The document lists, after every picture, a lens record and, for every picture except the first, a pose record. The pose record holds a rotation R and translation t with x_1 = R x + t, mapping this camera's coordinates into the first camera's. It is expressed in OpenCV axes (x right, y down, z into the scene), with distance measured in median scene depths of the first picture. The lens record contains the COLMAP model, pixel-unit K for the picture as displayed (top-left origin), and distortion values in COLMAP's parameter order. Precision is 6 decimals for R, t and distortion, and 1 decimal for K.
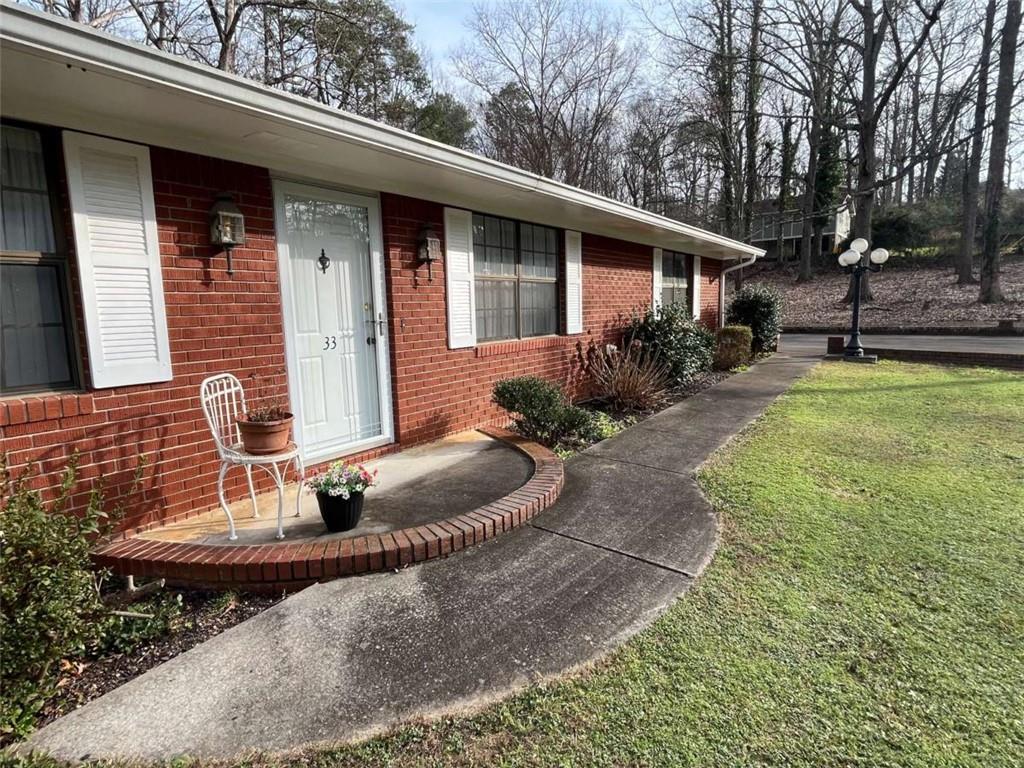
lens RADIAL K [[548.8, 0, 509.6], [0, 548.8, 380.7], [0, 0, 1]] dist [-0.000304, 0.000056]
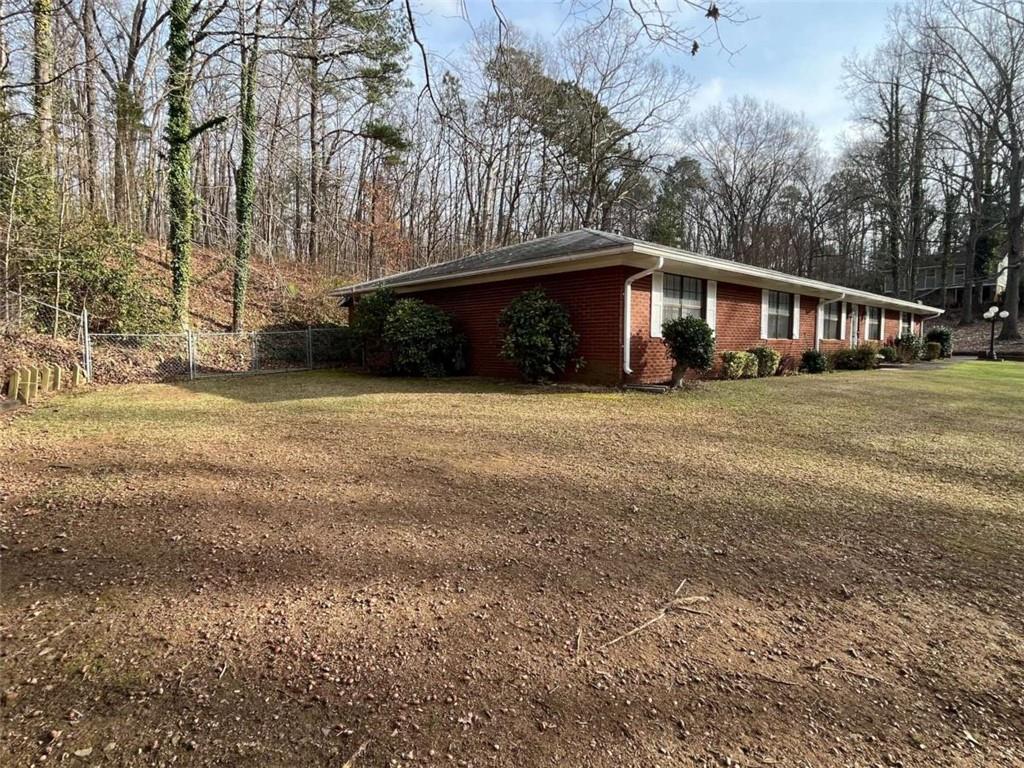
lens RADIAL K [[548.8, 0, 512.0], [0, 548.8, 383.2], [0, 0, 1]] dist [-0.000304, 0.000056]
pose [[0.979429, 0.036620, -0.198437, -0.877953], [-0.049152, 0.997071, -0.058601, 0.296308], [0.195710, 0.067149, 0.978360, -1.642280]]
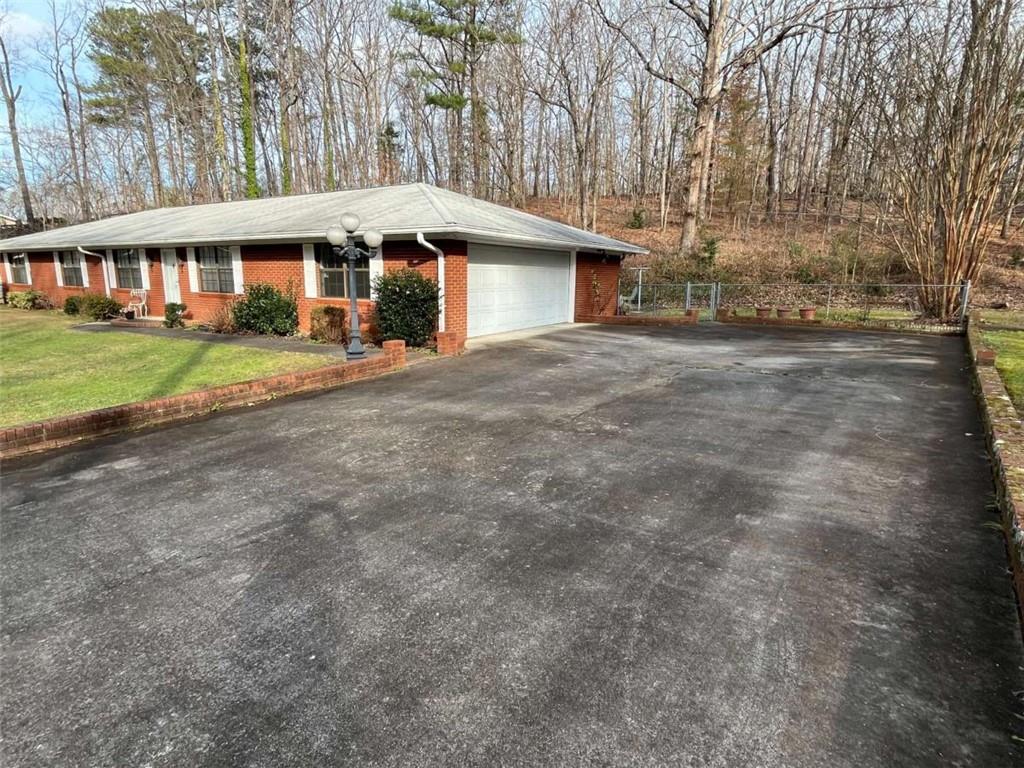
lens RADIAL K [[548.8, 0, 506.1], [0, 548.8, 382.9], [0, 0, 1]] dist [-0.000304, 0.000056]
pose [[0.070233, 0.218637, -0.973275, 1.537969], [-0.142271, 0.967906, 0.207165, -0.222271], [0.987333, 0.123919, 0.099085, 1.213800]]
